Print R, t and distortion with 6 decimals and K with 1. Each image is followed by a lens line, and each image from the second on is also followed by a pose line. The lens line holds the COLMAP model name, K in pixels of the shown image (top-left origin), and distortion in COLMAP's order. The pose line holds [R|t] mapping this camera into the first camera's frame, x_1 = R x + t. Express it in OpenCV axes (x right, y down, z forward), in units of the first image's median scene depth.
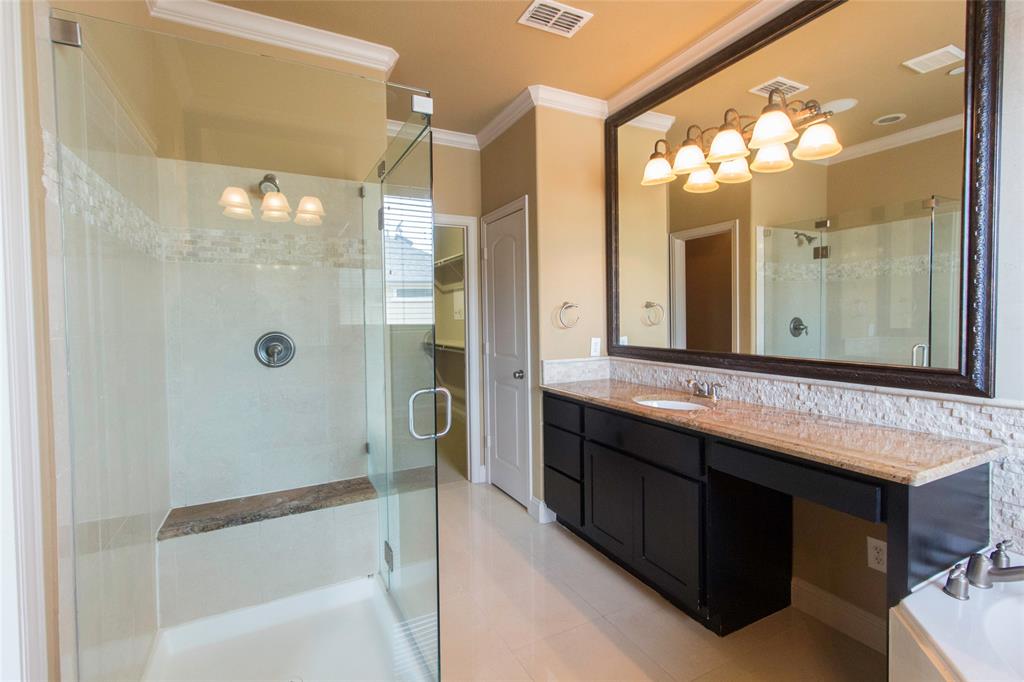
lens RADIAL K [[473.7, 0, 513.8], [0, 473.7, 341.6], [0, 0, 1]] dist [0.003293, 0.001088]
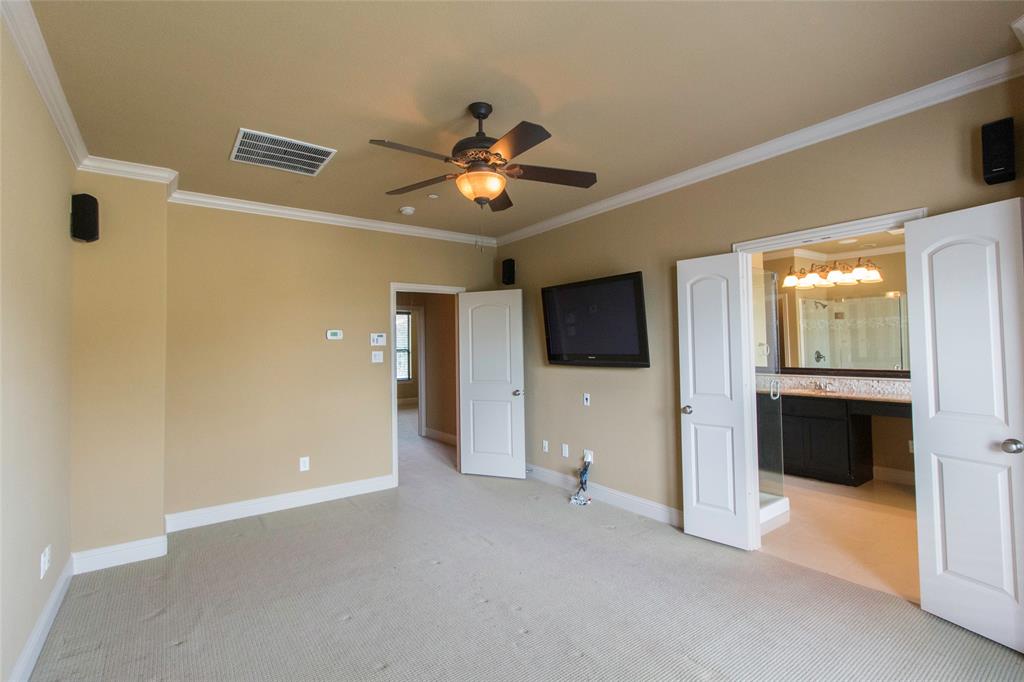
lens RADIAL K [[473.7, 0, 518.8], [0, 473.7, 336.3], [0, 0, 1]] dist [0.003293, 0.001088]
pose [[0.987115, 0.010444, 0.159674, -0.875822], [0.001333, 0.997297, -0.073470, 0.024574], [-0.160009, 0.072736, 0.984432, -0.607223]]
